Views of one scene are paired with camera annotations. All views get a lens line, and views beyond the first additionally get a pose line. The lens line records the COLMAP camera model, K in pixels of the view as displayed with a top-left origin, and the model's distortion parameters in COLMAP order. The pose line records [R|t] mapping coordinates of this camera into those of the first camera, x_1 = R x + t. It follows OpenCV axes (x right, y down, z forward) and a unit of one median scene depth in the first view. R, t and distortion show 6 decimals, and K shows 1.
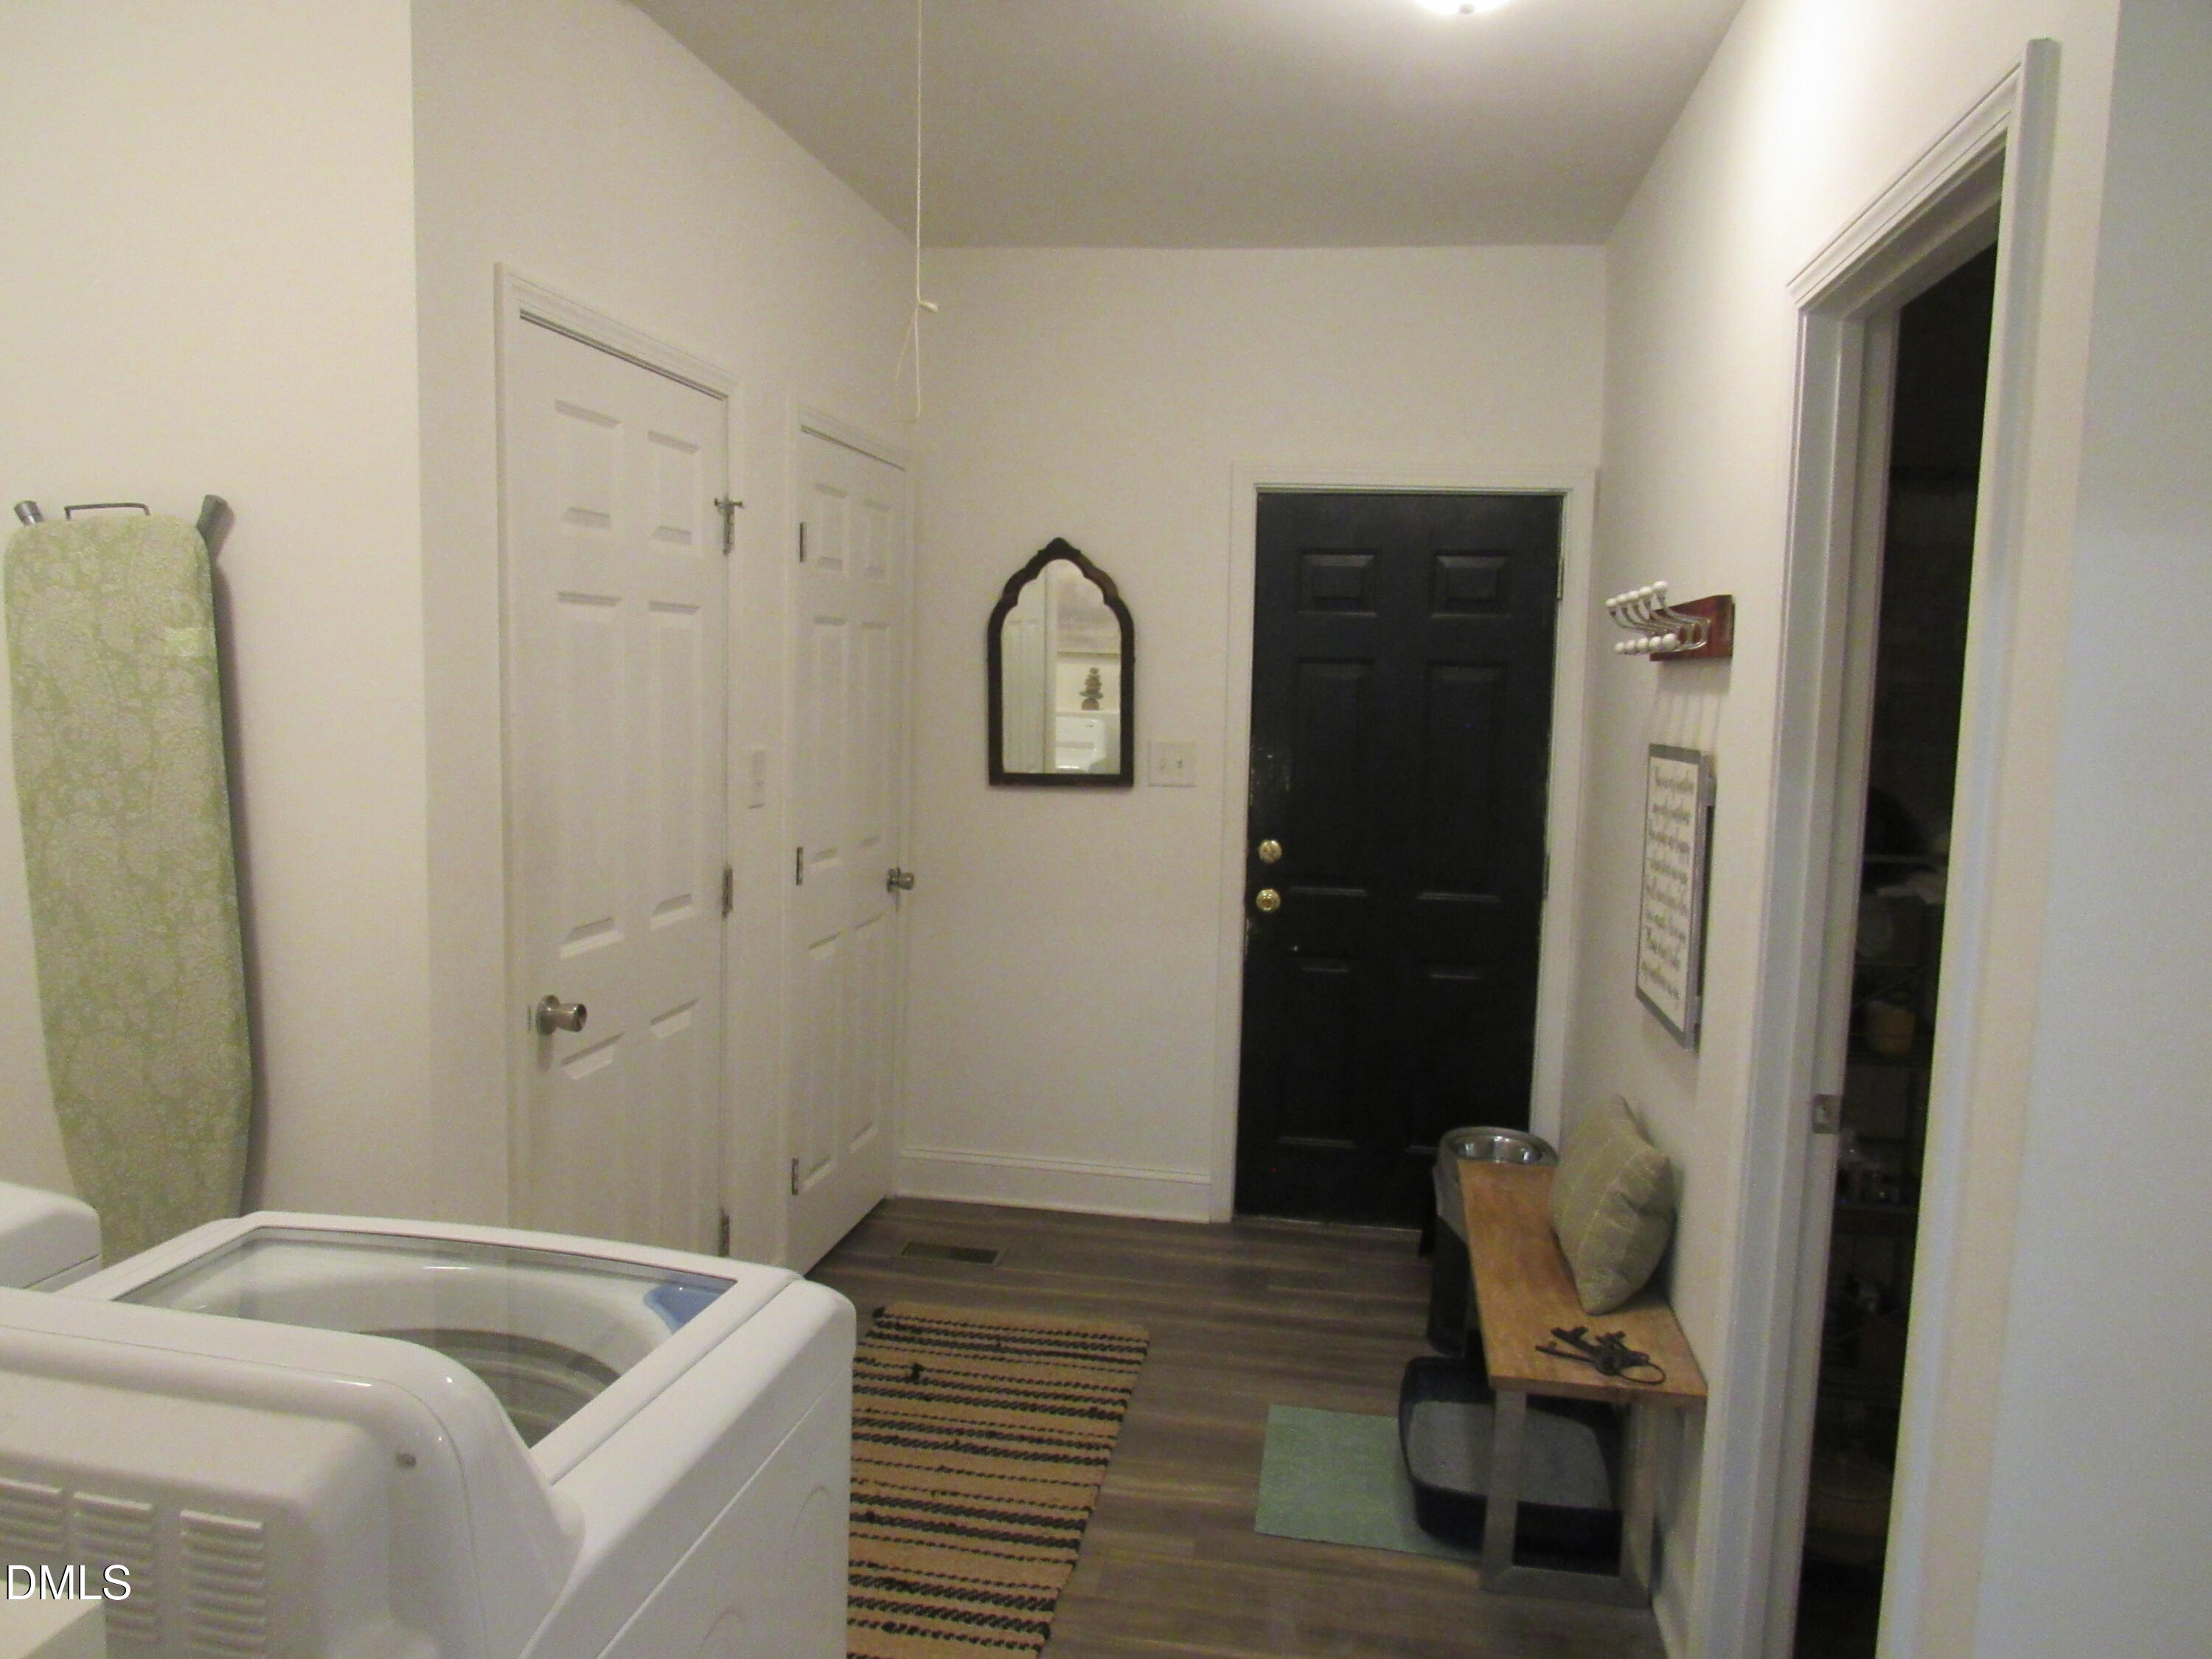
lens RADIAL K [[1578.2, 0, 1112.8], [0, 1578.2, 827.1], [0, 0, 1]] dist [-0.044971, 0.029118]
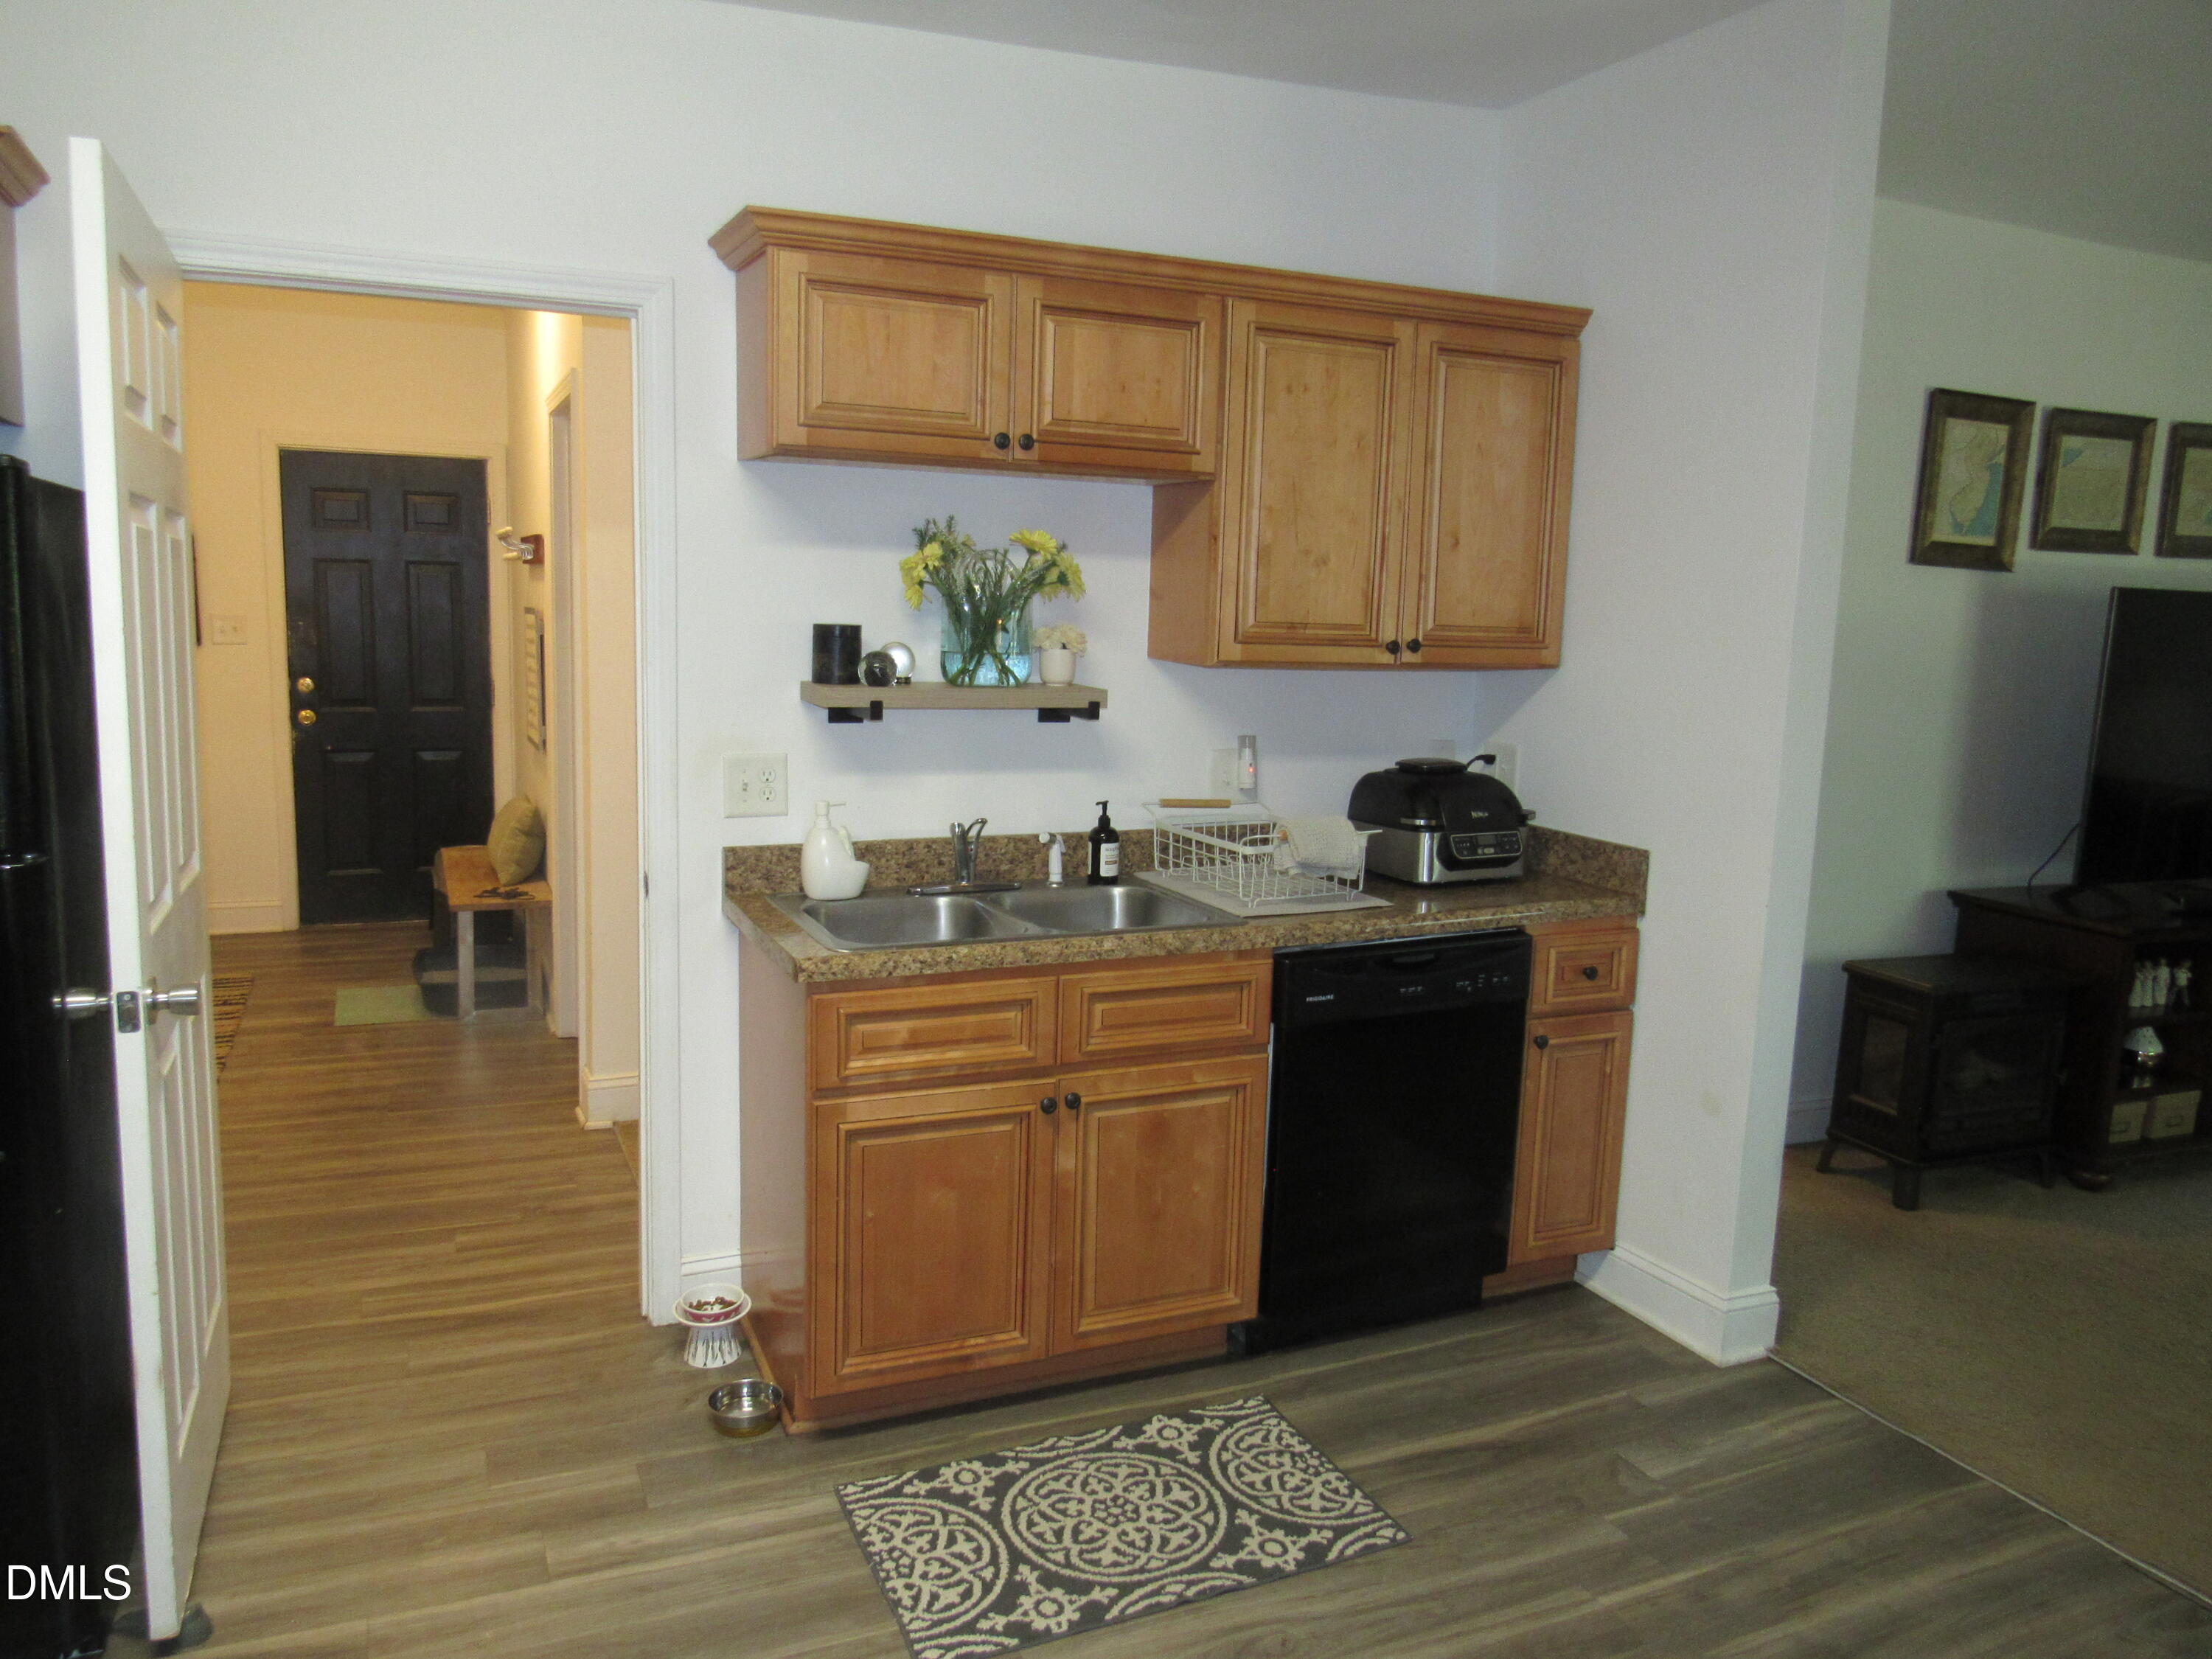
lens RADIAL K [[1578.2, 0, 1116.2], [0, 1578.2, 821.4], [0, 0, 1]] dist [-0.044971, 0.029118]
pose [[0.828787, -0.082663, 0.553424, -0.099647], [0.045667, 0.995721, 0.080338, 0.061728], [-0.557697, -0.041310, 0.829016, -0.714212]]
